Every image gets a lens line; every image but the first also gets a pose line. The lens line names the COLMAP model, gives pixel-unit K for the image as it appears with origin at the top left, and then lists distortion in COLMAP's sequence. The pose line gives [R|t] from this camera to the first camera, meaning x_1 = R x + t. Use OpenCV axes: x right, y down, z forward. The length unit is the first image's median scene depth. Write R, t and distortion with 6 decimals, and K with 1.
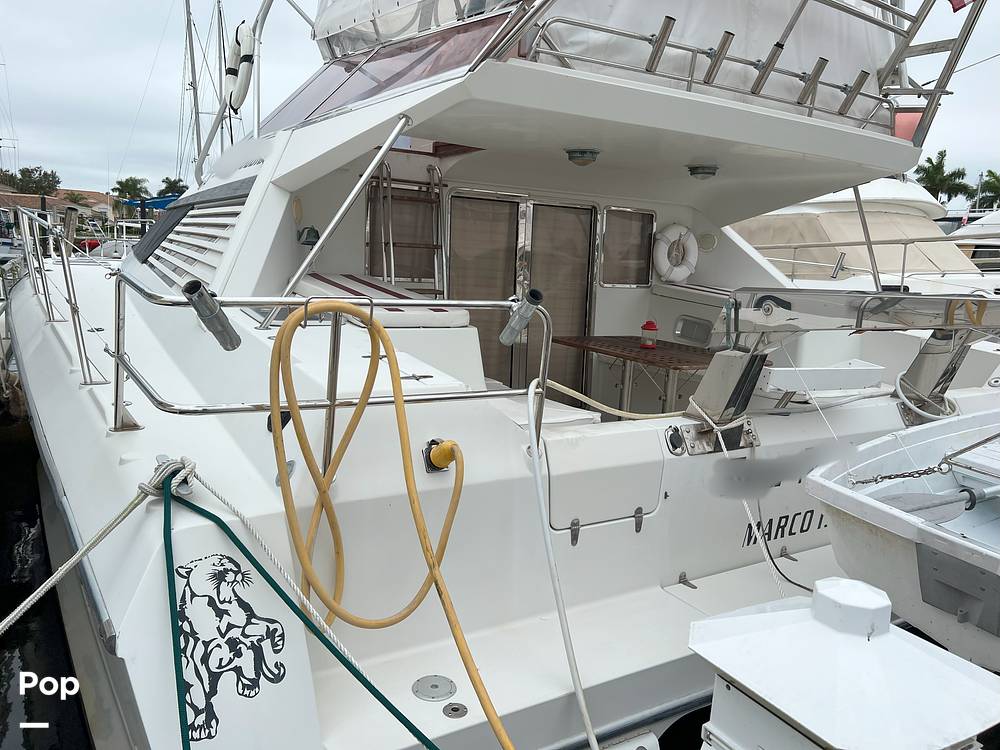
lens RADIAL K [[754.1, 0, 507.6], [0, 754.1, 366.7], [0, 0, 1]] dist [0.056760, -0.065598]
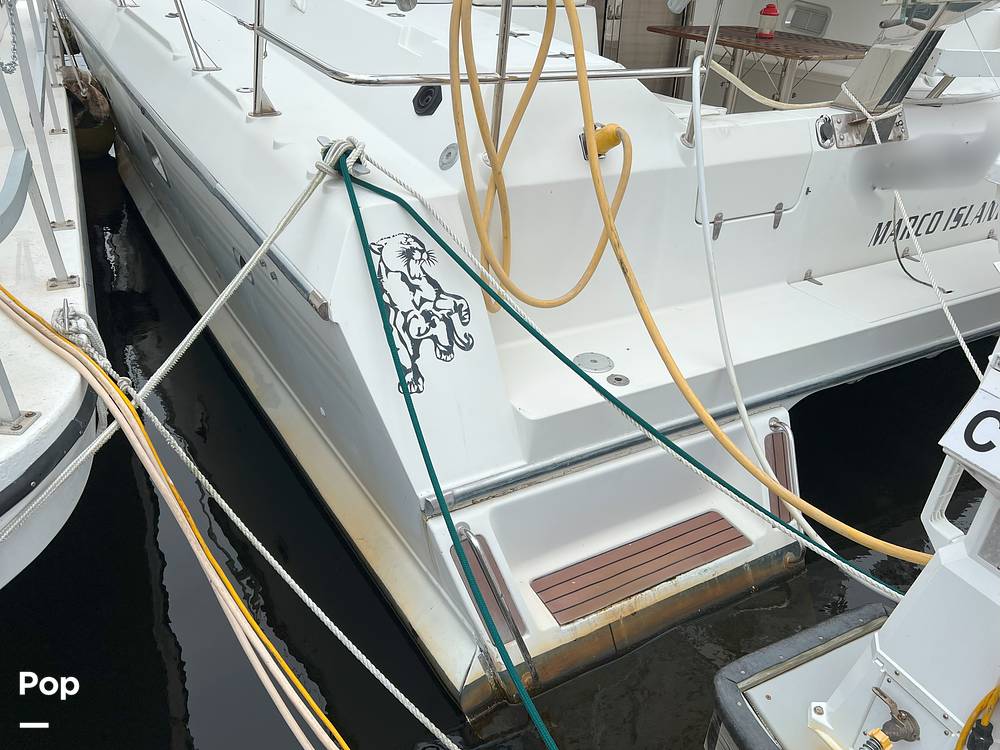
lens RADIAL K [[754.1, 0, 502.5], [0, 754.1, 380.4], [0, 0, 1]] dist [0.056760, -0.065598]
pose [[0.998945, 0.015122, -0.043359, -0.108695], [0.001721, 0.931225, 0.364440, 0.032098], [0.045888, -0.364130, 0.930217, -0.010366]]
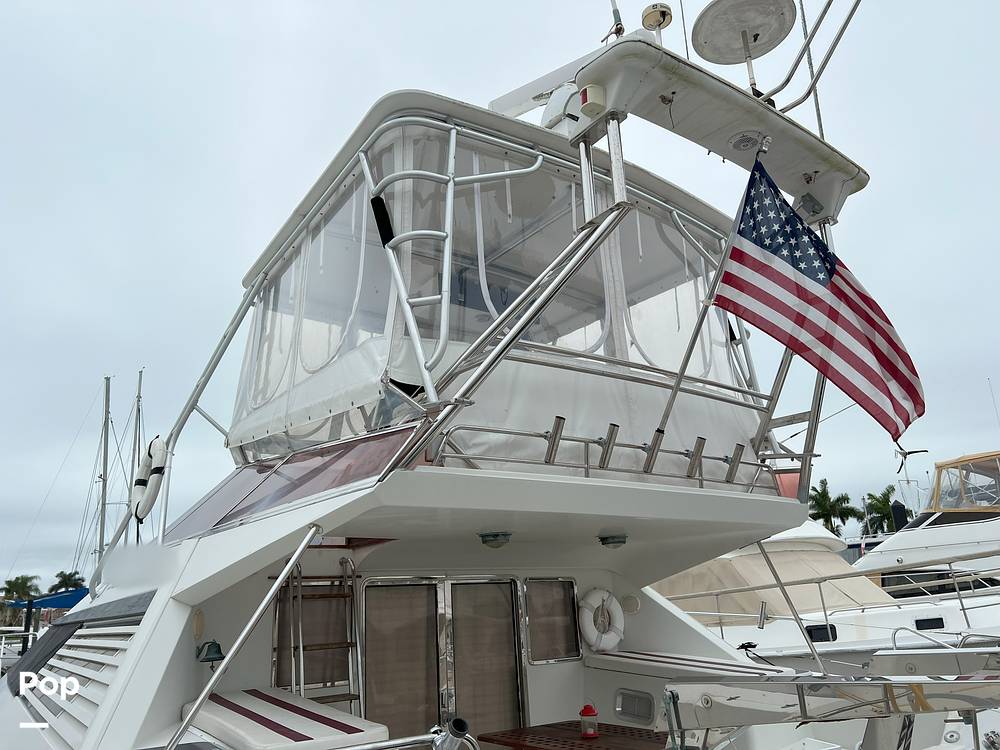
lens RADIAL K [[754.1, 0, 505.1], [0, 754.1, 372.8], [0, 0, 1]] dist [0.056760, -0.065598]
pose [[0.990737, -0.063802, 0.119869, 0.005382], [0.109869, 0.895397, -0.431501, -0.046799], [-0.079800, 0.440674, 0.894113, -0.004404]]
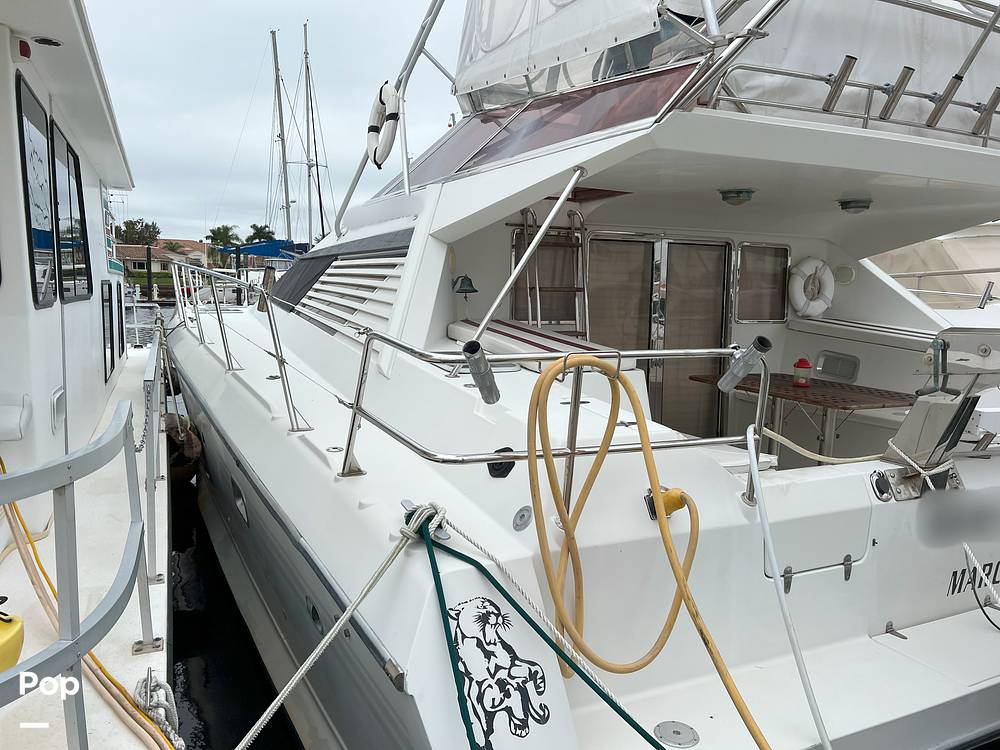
lens RADIAL K [[754.1, 0, 499.5], [0, 754.1, 380.3], [0, 0, 1]] dist [0.056760, -0.065598]
pose [[0.993974, -0.014281, -0.108686, -0.128590], [0.011295, 0.999543, -0.028042, -0.013027], [0.109036, 0.026646, 0.993681, -0.025436]]
